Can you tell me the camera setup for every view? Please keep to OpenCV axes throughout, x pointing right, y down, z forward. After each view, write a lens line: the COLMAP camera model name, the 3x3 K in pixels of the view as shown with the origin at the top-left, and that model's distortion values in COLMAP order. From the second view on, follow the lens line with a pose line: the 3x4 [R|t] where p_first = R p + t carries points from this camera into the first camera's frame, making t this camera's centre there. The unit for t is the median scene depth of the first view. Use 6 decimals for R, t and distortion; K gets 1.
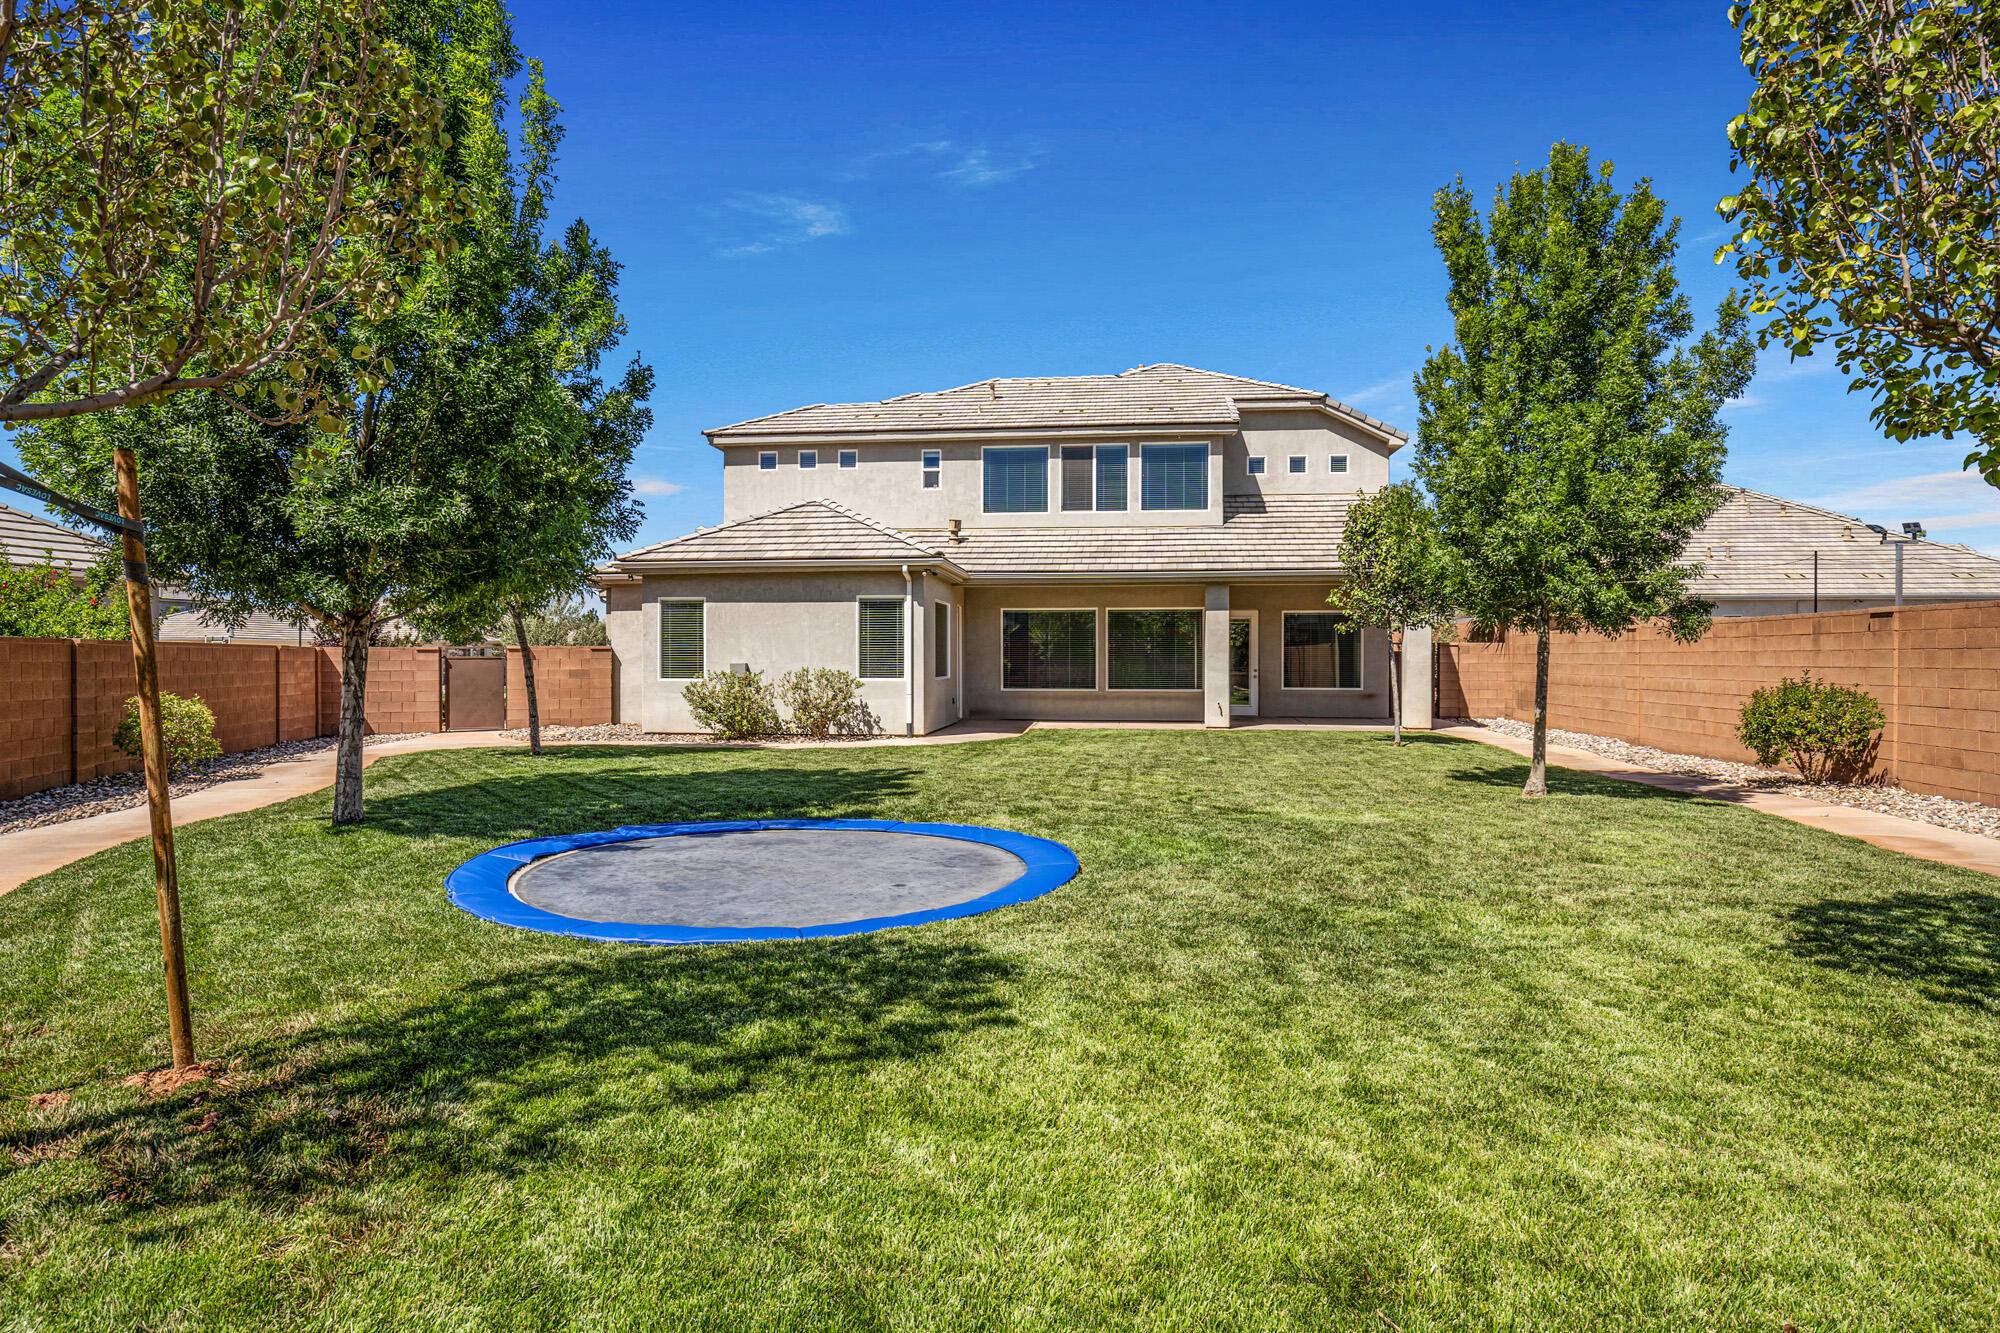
lens RADIAL K [[1122.8, 0, 1000.0], [0, 1122.8, 666.5], [0, 0, 1]] dist [-0.002591, -0.000372]
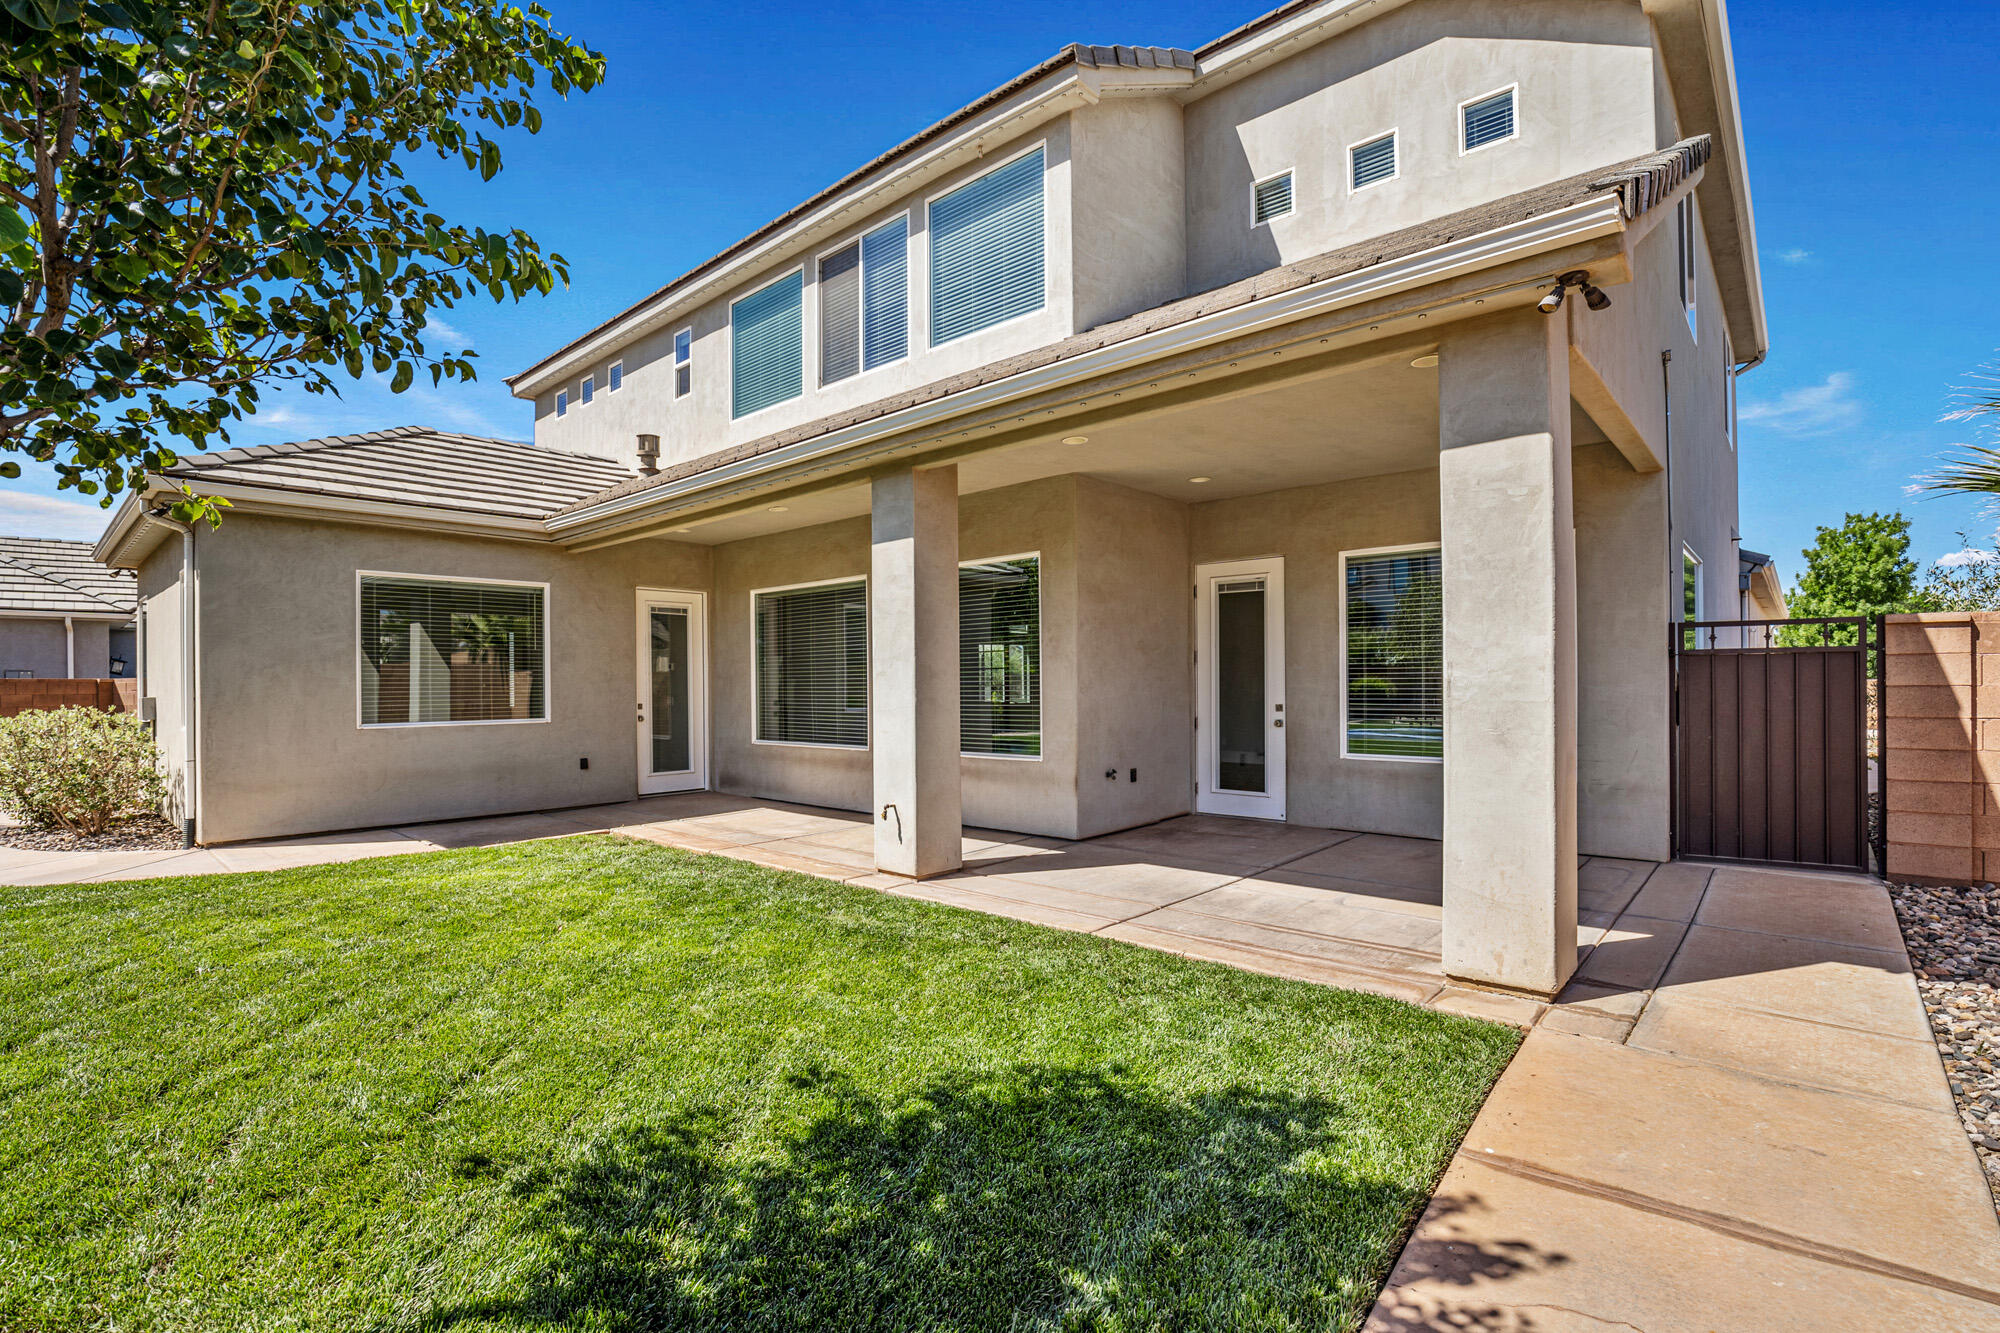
lens RADIAL K [[933.6, 0, 989.3], [0, 933.6, 677.6], [0, 0, 1]] dist [-0.033288, -0.000444]
pose [[0.806092, -0.011278, -0.591682, 0.388164], [0.003035, 0.999884, -0.014924, -0.003478], [0.591782, 0.010234, 0.806033, 0.772412]]
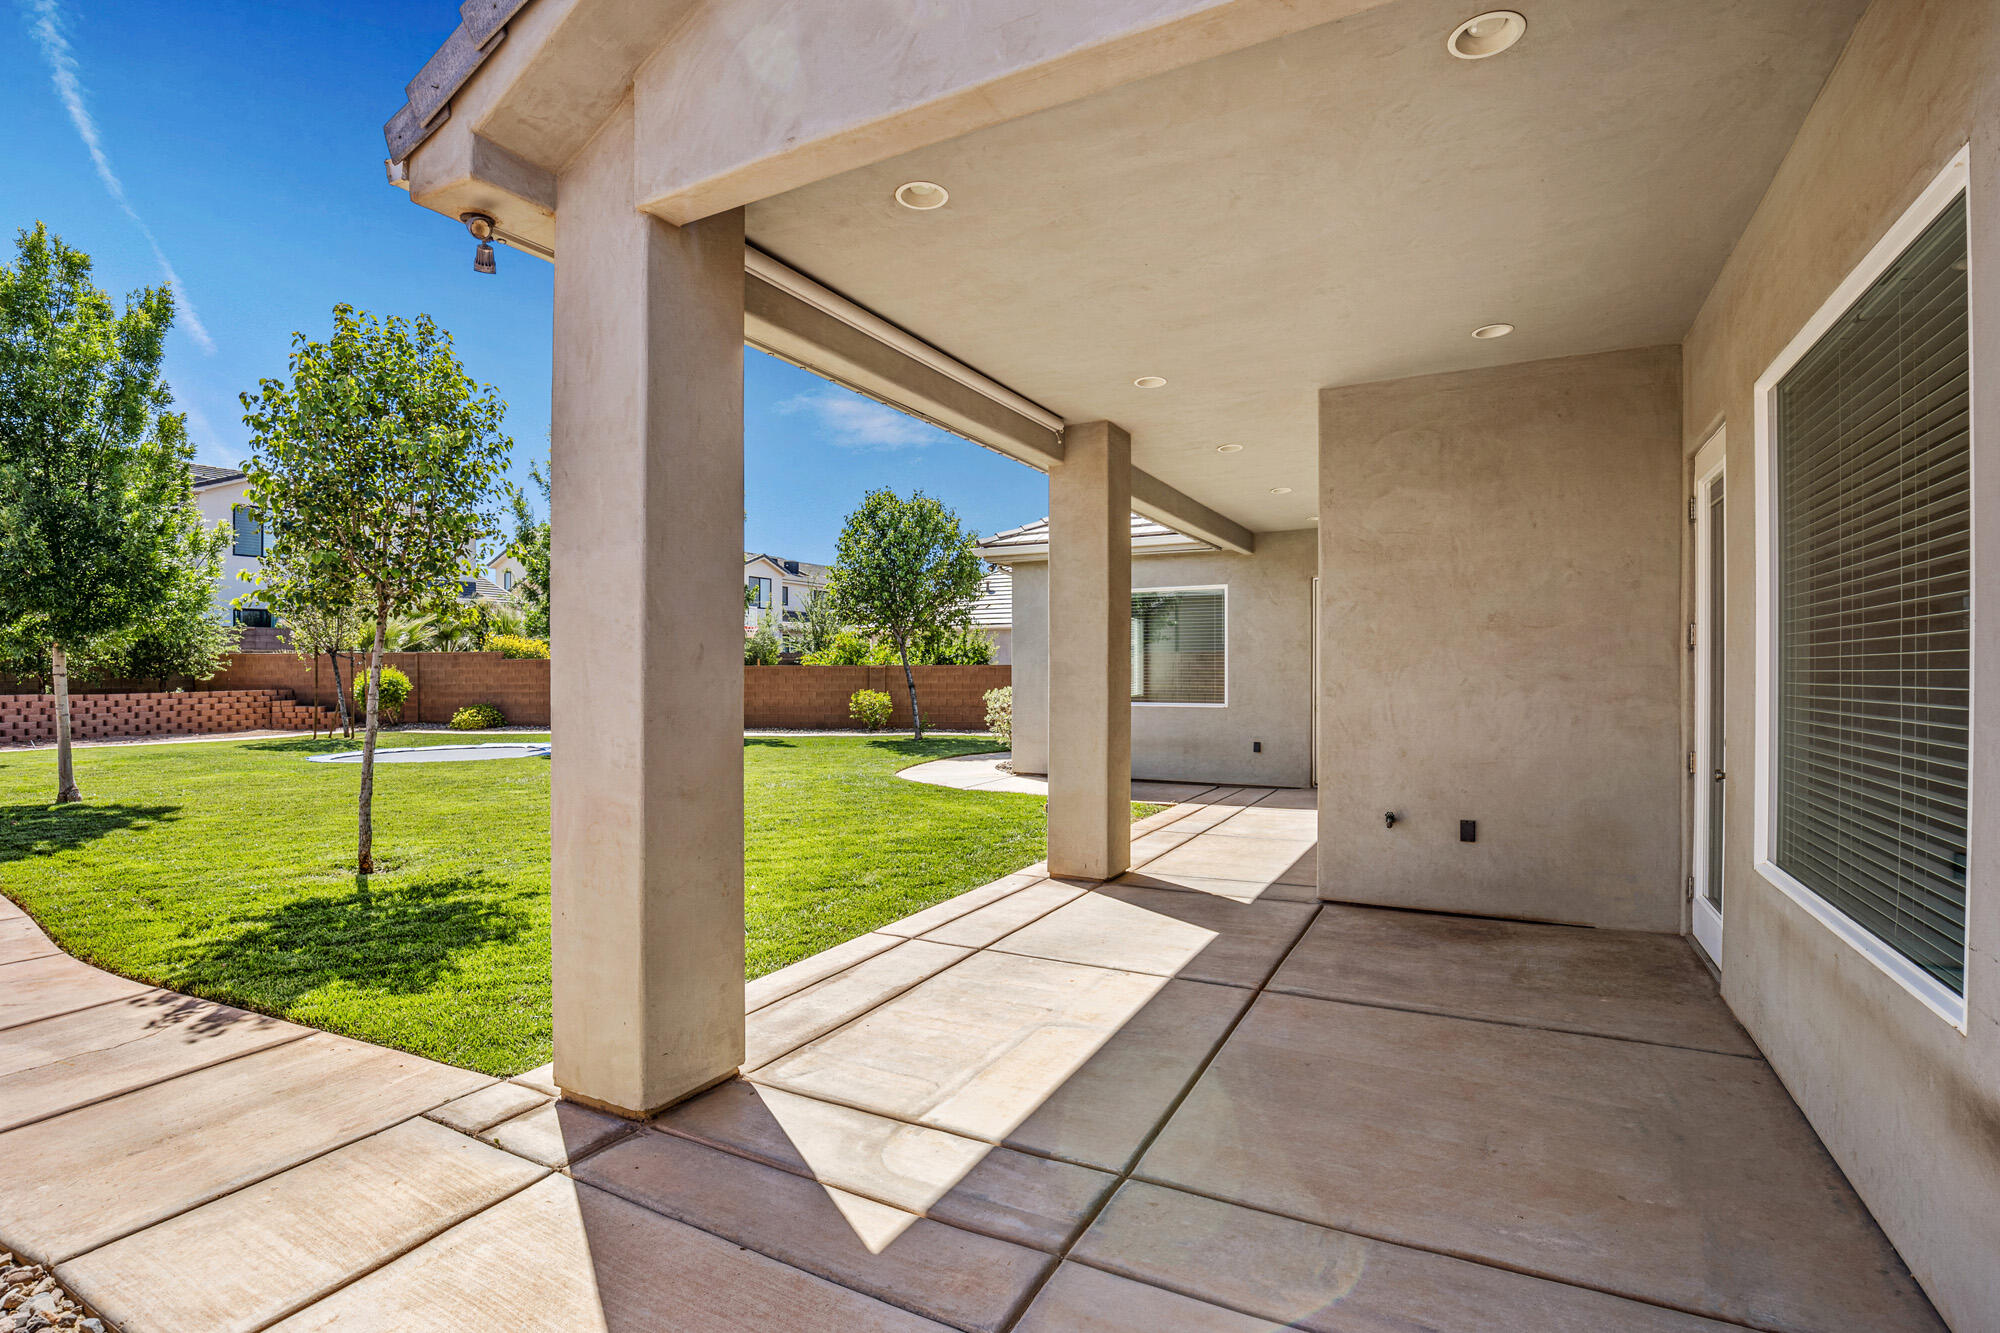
lens RADIAL K [[933.6, 0, 989.3], [0, 933.6, 677.6], [0, 0, 1]] dist [-0.033288, -0.000444]
pose [[-0.388244, 0.007013, -0.921530, 0.472085], [-0.005816, 0.999932, 0.010060, -0.009769], [0.921538, 0.009266, -0.388177, 1.083779]]
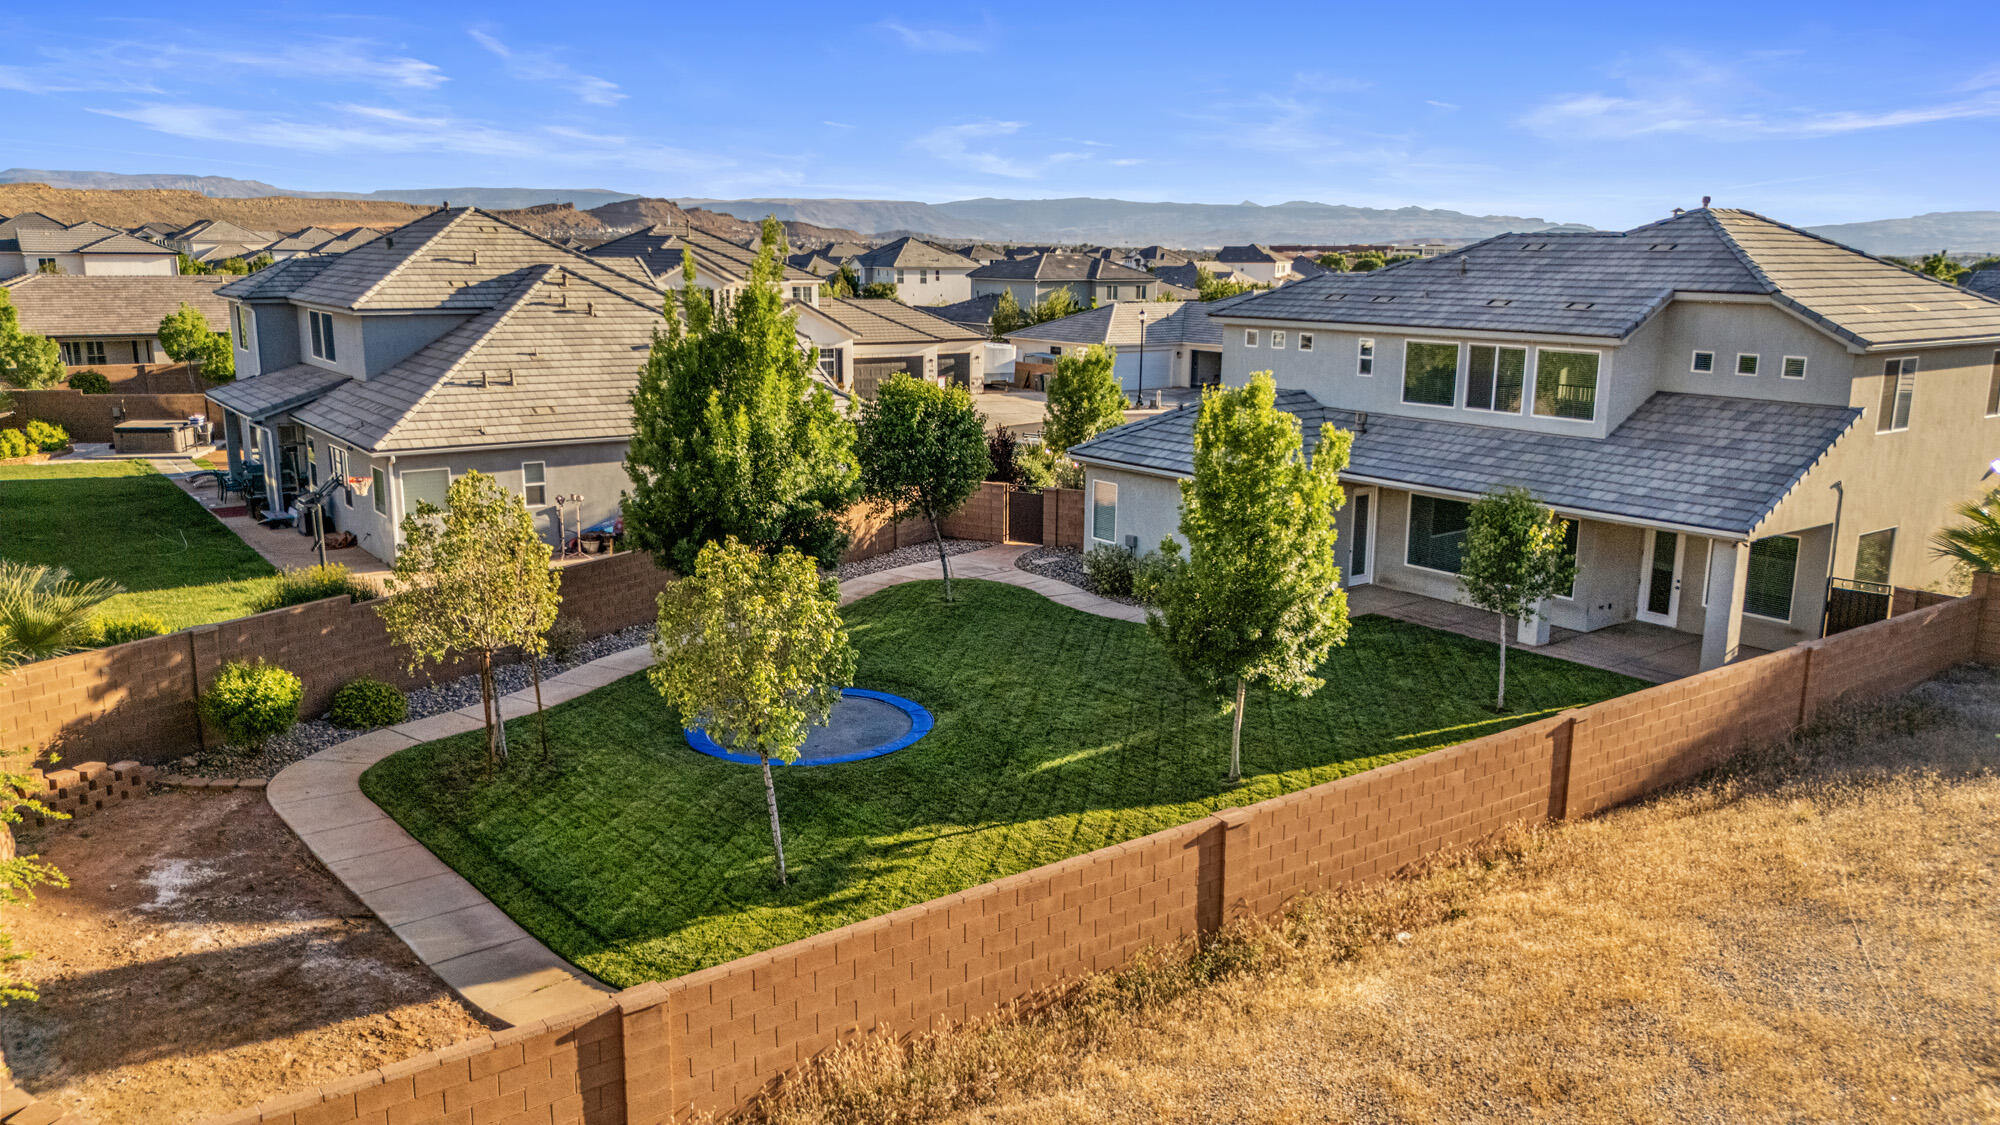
lens RADIAL K [[1463.6, 0, 1005.3], [0, 1463.6, 567.7], [0, 0, 1]] dist [0.059851, -0.059502]
pose [[0.688496, 0.158630, -0.707679, 0.814011], [-0.015909, 0.978855, 0.203937, -0.287066], [0.725065, -0.129151, 0.676462, -0.274365]]
